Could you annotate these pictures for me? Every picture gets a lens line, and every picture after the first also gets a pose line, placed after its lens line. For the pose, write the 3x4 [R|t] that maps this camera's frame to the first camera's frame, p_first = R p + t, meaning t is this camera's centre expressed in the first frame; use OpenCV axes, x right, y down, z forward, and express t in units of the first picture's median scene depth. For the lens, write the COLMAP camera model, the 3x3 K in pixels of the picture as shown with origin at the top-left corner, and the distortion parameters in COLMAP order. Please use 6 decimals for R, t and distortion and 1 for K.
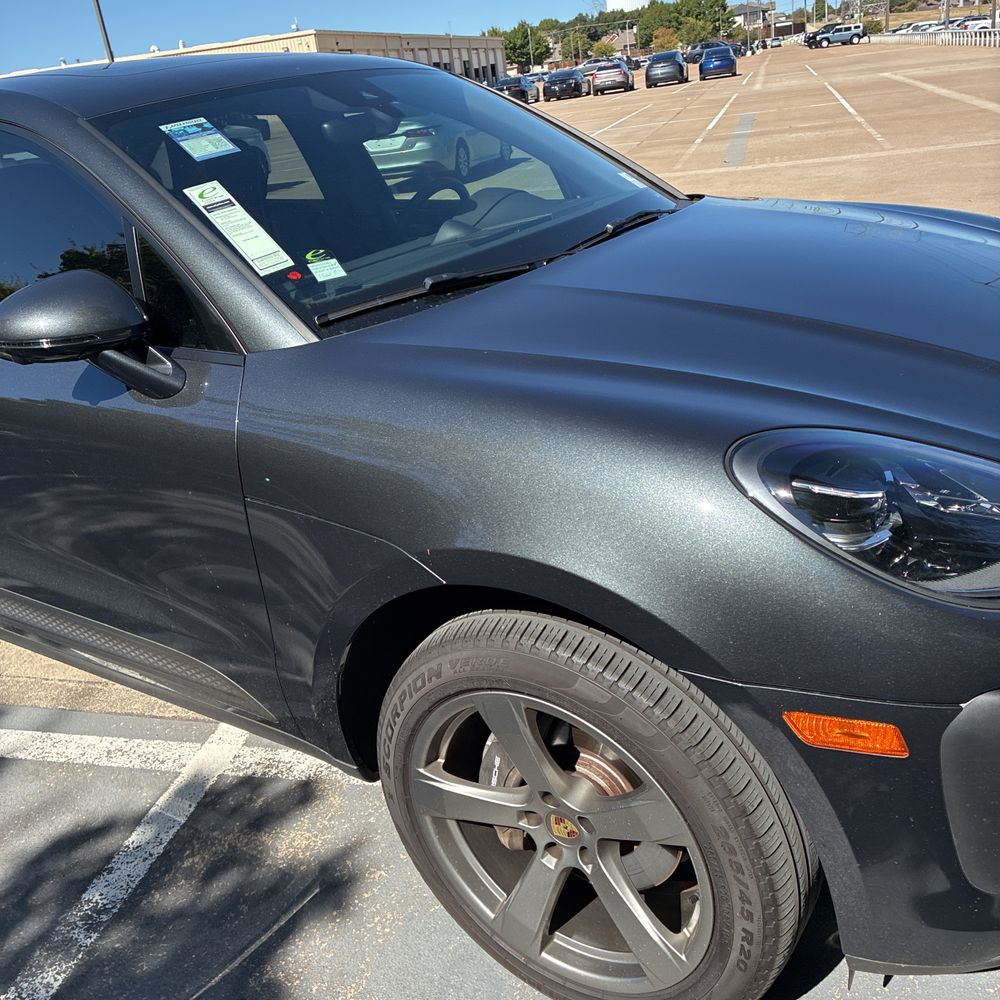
lens RADIAL K [[1022.3, 0, 477.3], [0, 1022.3, 506.2], [0, 0, 1]] dist [-0.003715, 0.054415]
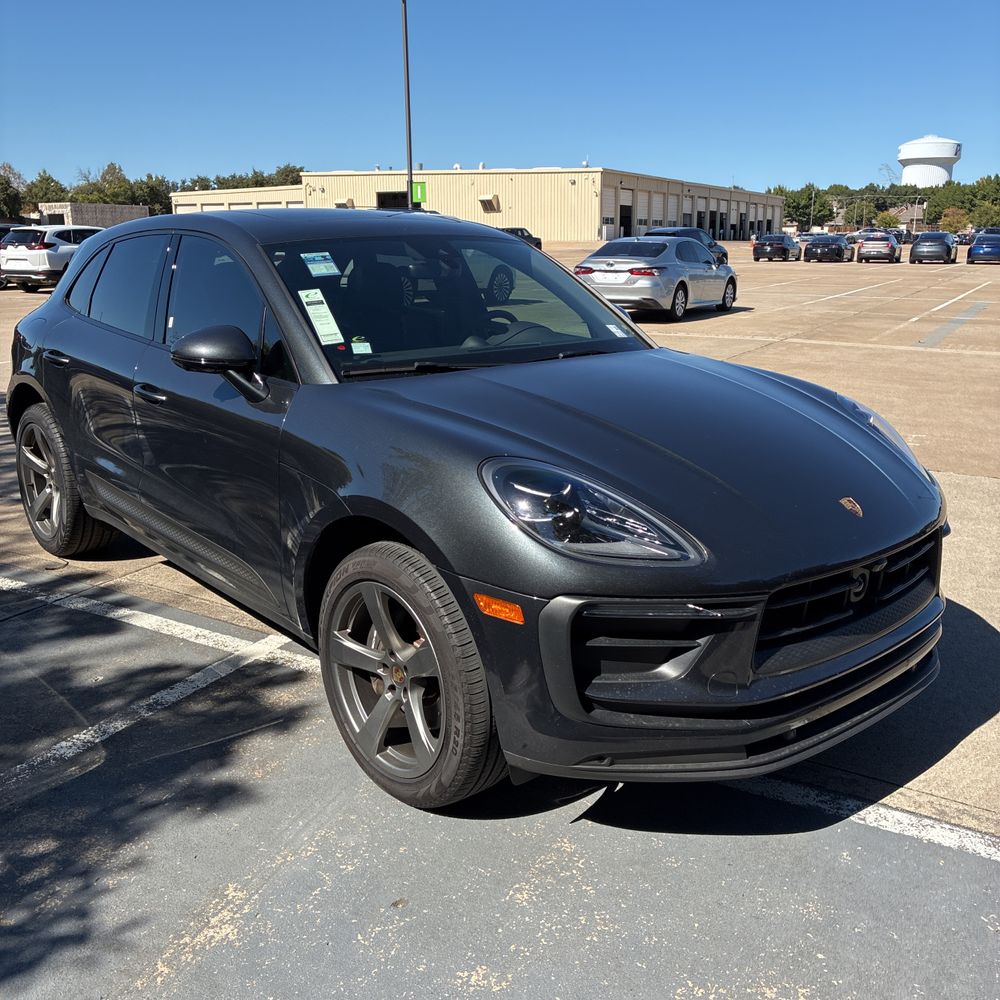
lens RADIAL K [[1012.9, 0, 500.0], [0, 1012.9, 500.0], [0, 0, 1]] dist [0.021264, -0.000033]
pose [[0.962954, 0.188478, -0.192862, 0.427947], [-0.210280, 0.972569, -0.099462, 0.130671], [0.168825, 0.136332, 0.976172, -0.558300]]
